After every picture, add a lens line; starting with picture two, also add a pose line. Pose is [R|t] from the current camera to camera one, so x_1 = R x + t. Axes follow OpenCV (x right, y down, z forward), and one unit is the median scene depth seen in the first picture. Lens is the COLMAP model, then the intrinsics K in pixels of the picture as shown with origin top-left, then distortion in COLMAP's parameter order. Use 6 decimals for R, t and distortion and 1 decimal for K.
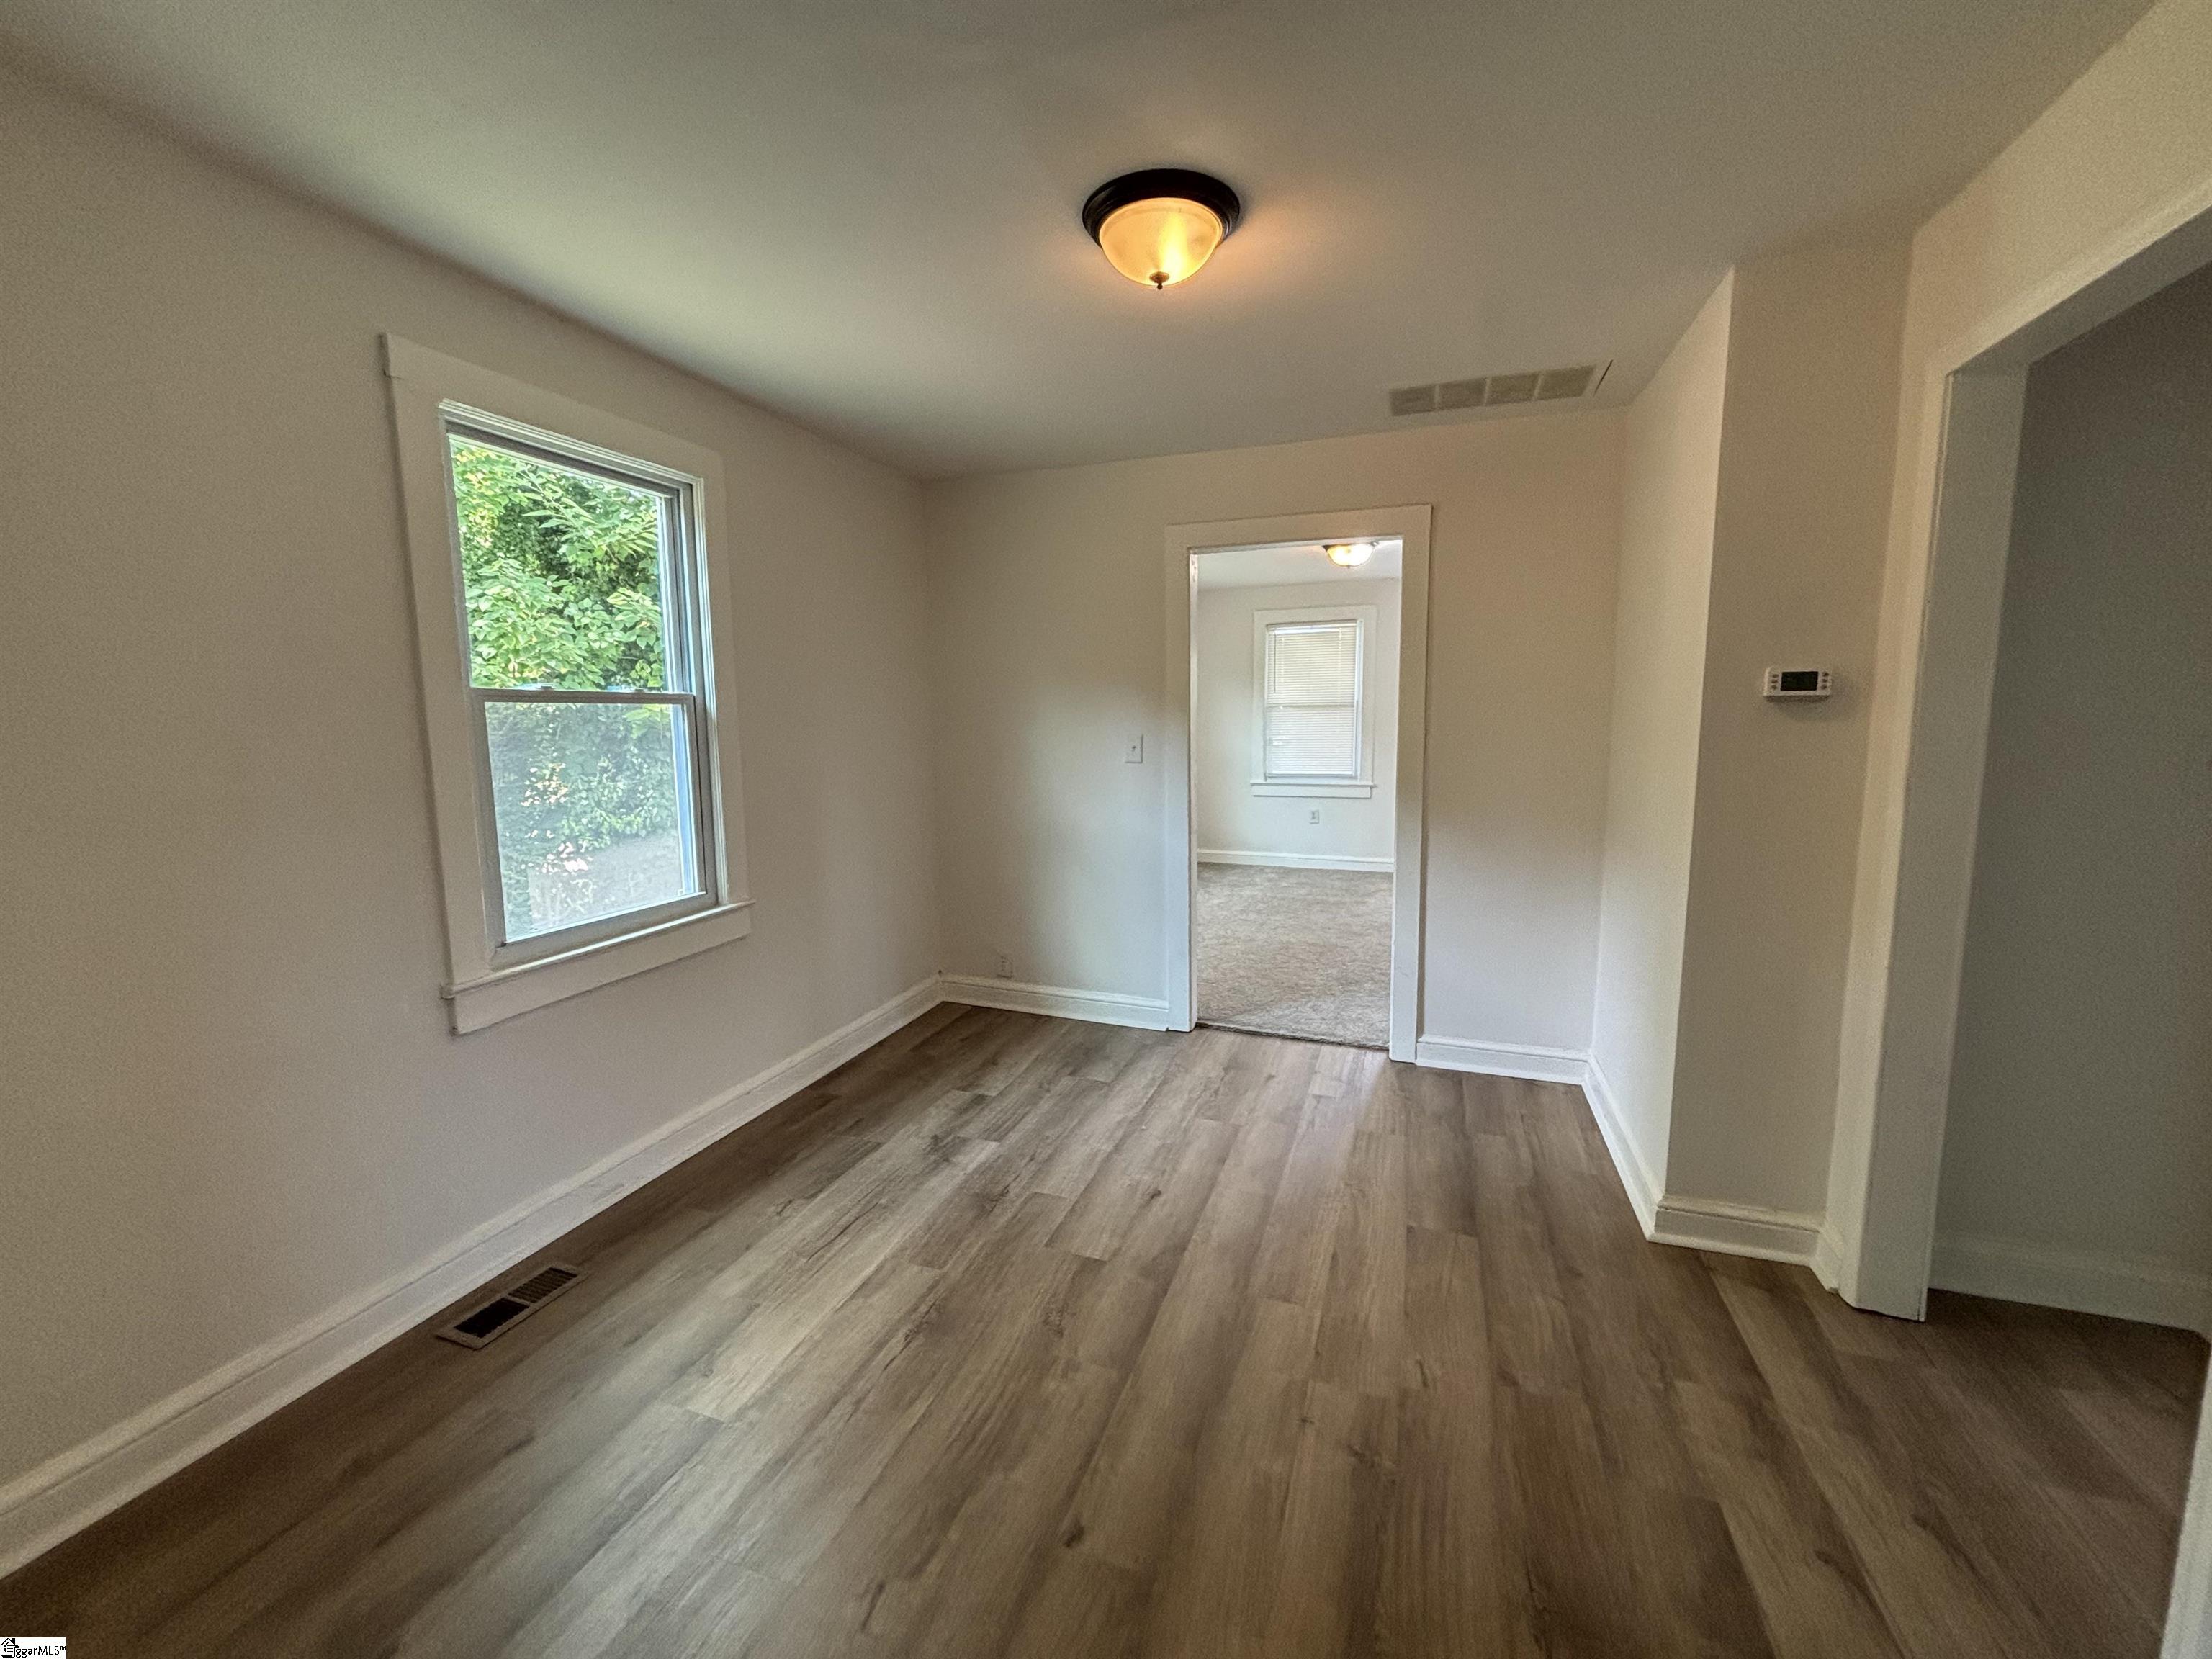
lens RADIAL K [[904.0, 0, 1101.8], [0, 904.0, 827.9], [0, 0, 1]] dist [0.000142, 0.000214]
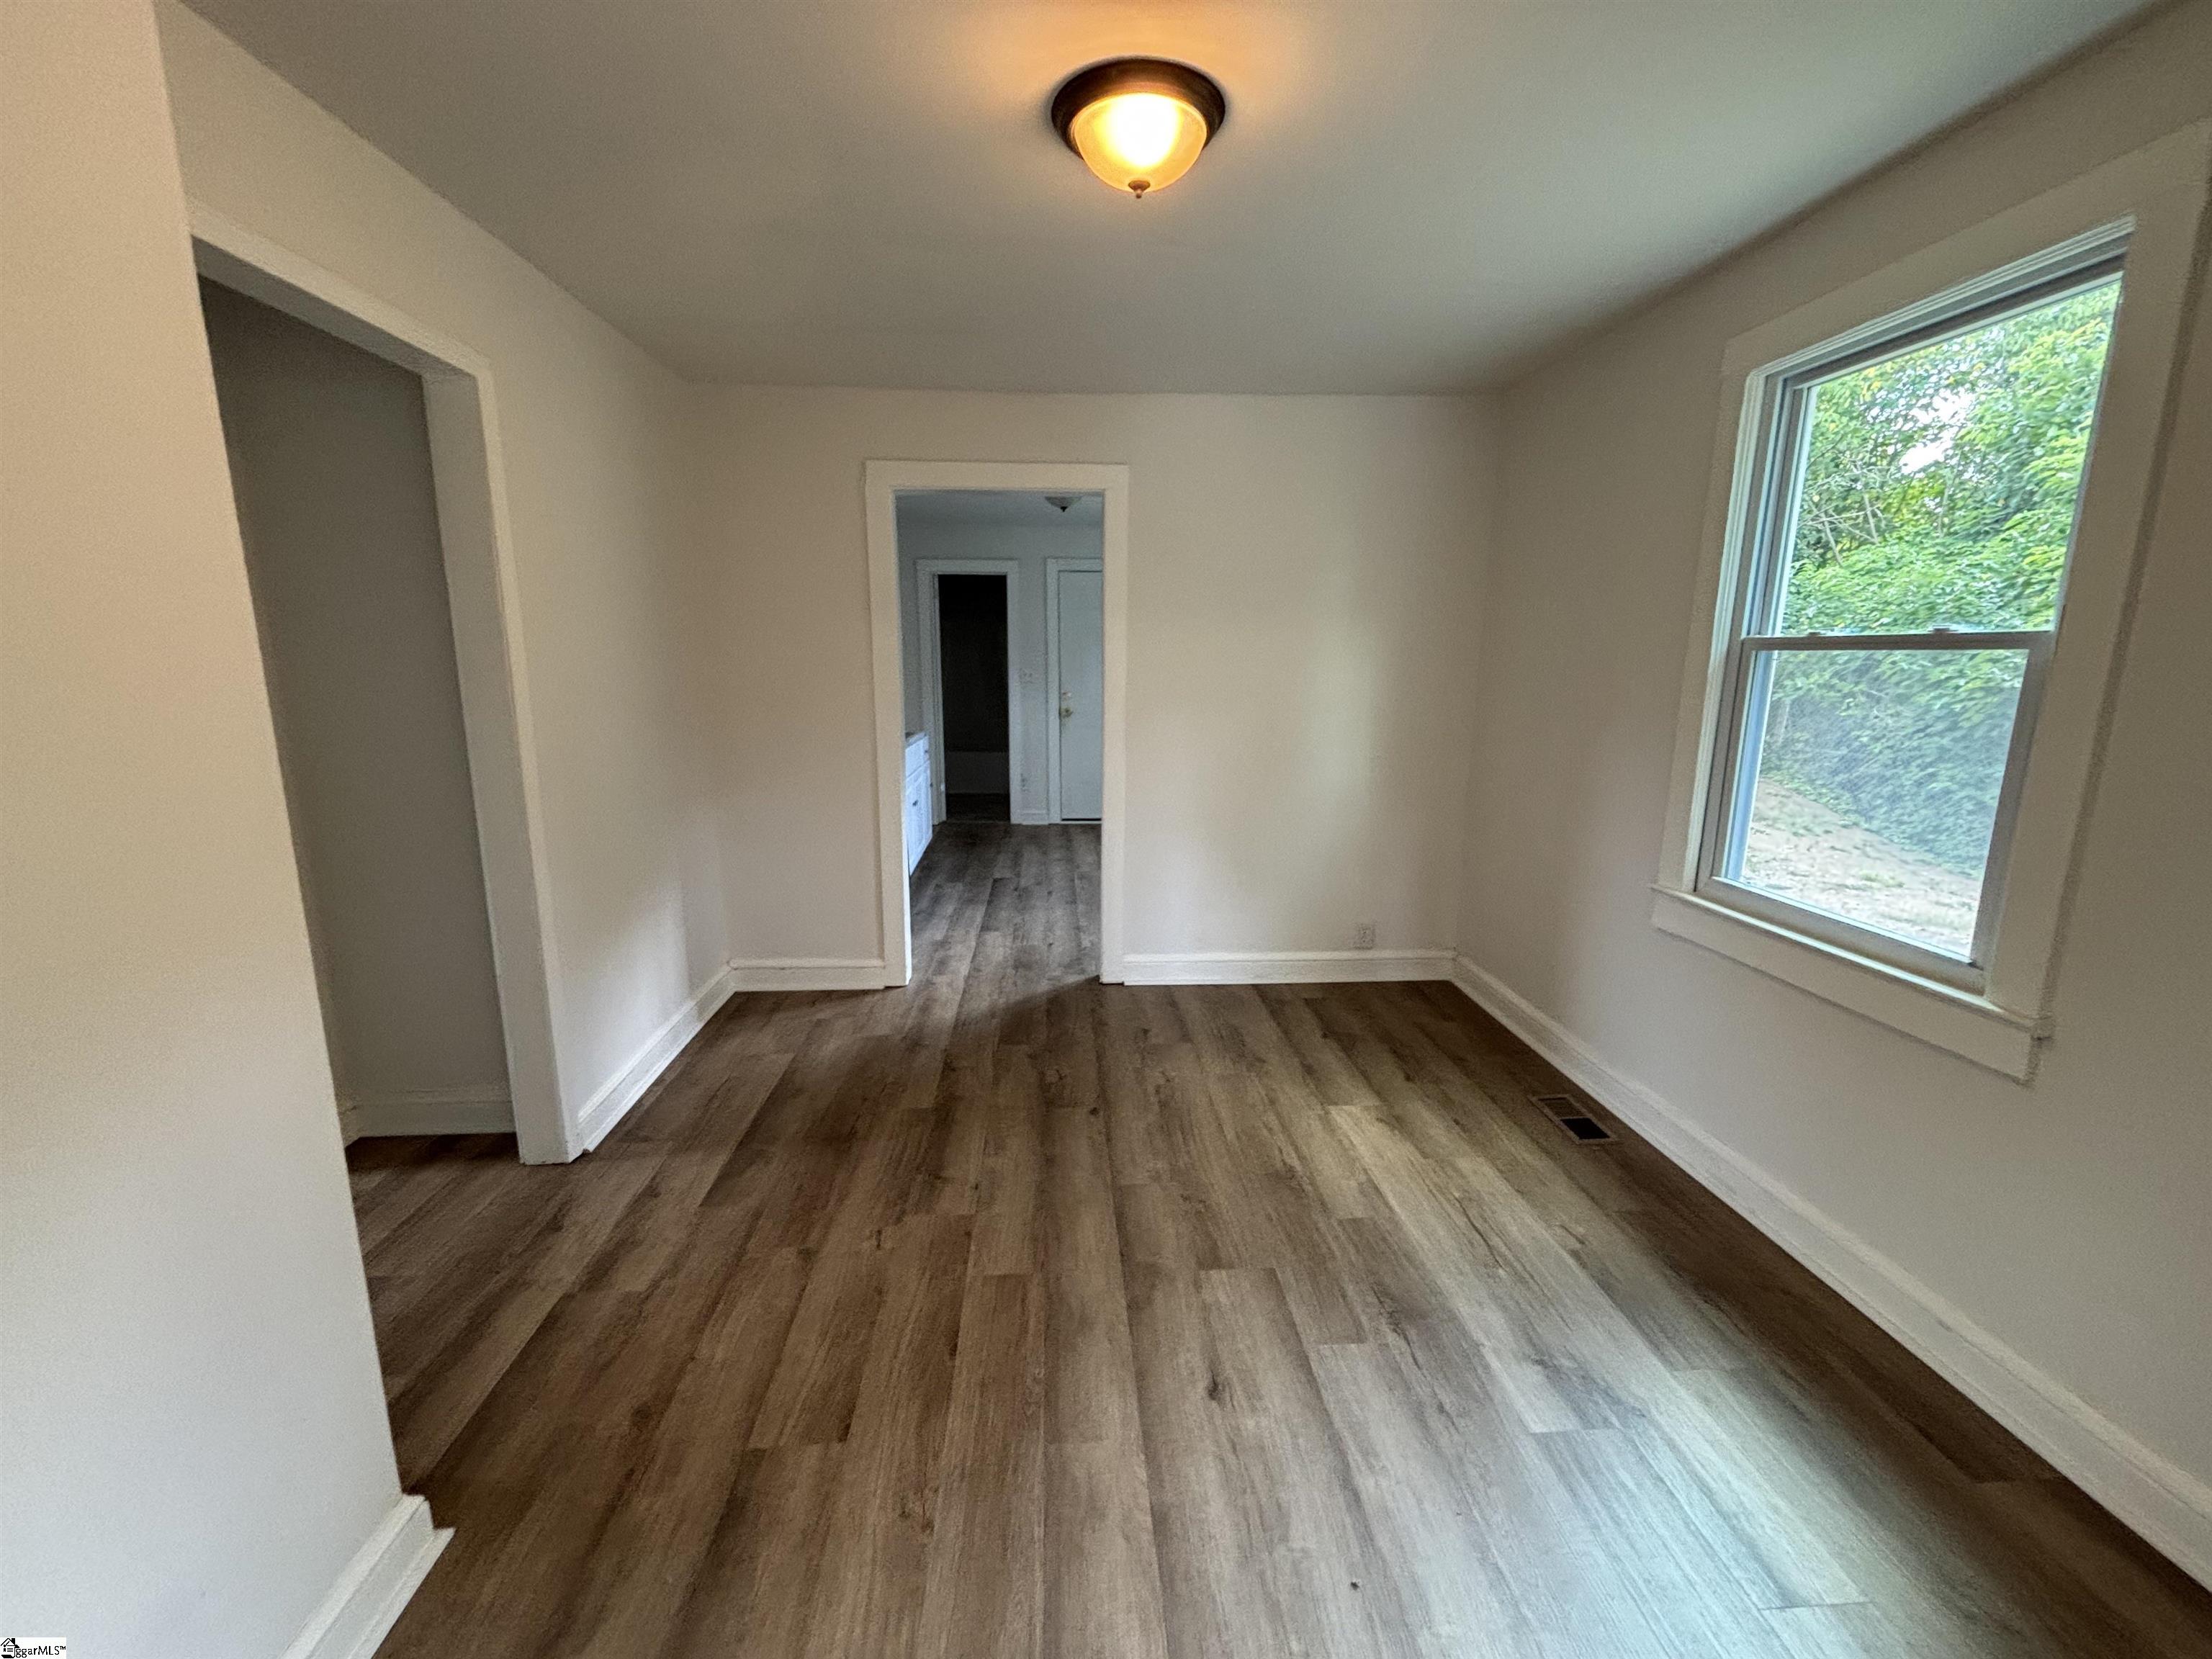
lens RADIAL K [[904.0, 0, 1101.8], [0, 904.0, 827.9], [0, 0, 1]] dist [0.000142, 0.000214]
pose [[-0.920775, 0.076488, -0.382522, 0.351717], [-0.046344, 0.952196, 0.301953, -0.185844], [0.387332, 0.295758, -0.873213, 1.394211]]
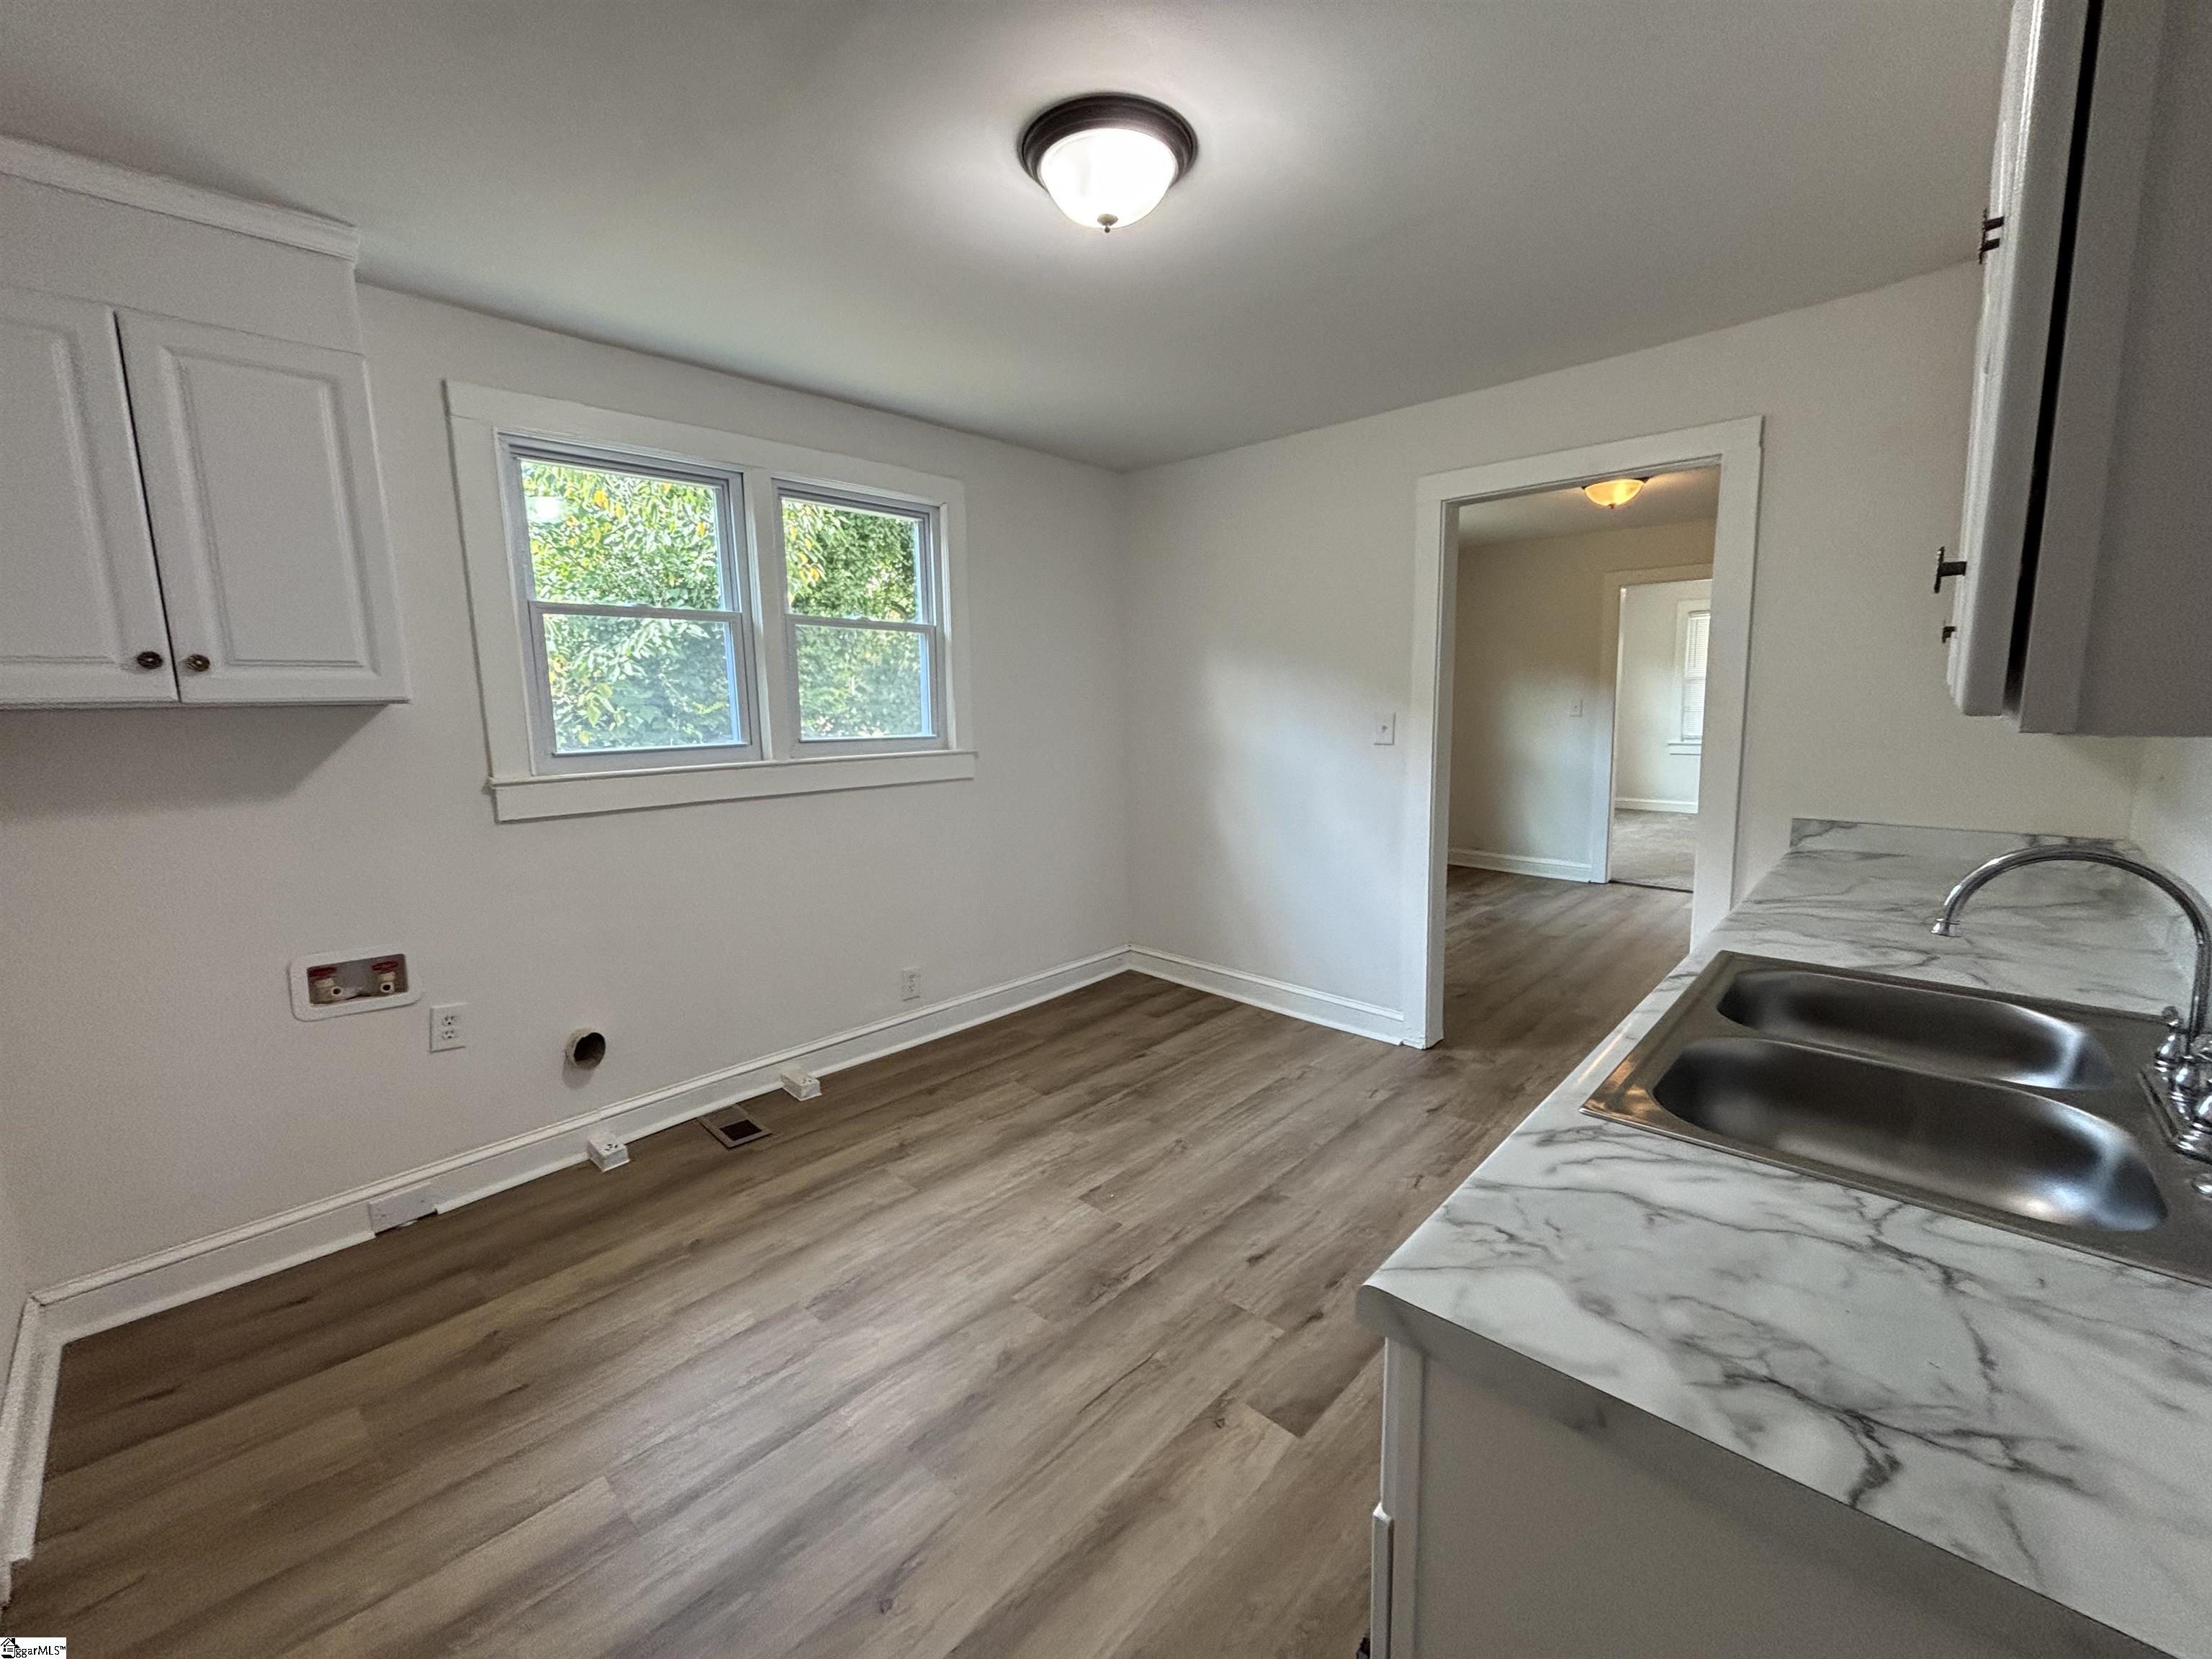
lens RADIAL K [[904.0, 0, 1101.8], [0, 904.0, 827.9], [0, 0, 1]] dist [0.000142, 0.000214]
pose [[0.916128, 0.057063, -0.396804, -0.127716], [-0.046805, 0.998273, 0.035496, 0.153622], [0.398145, -0.013946, 0.917217, -1.183955]]
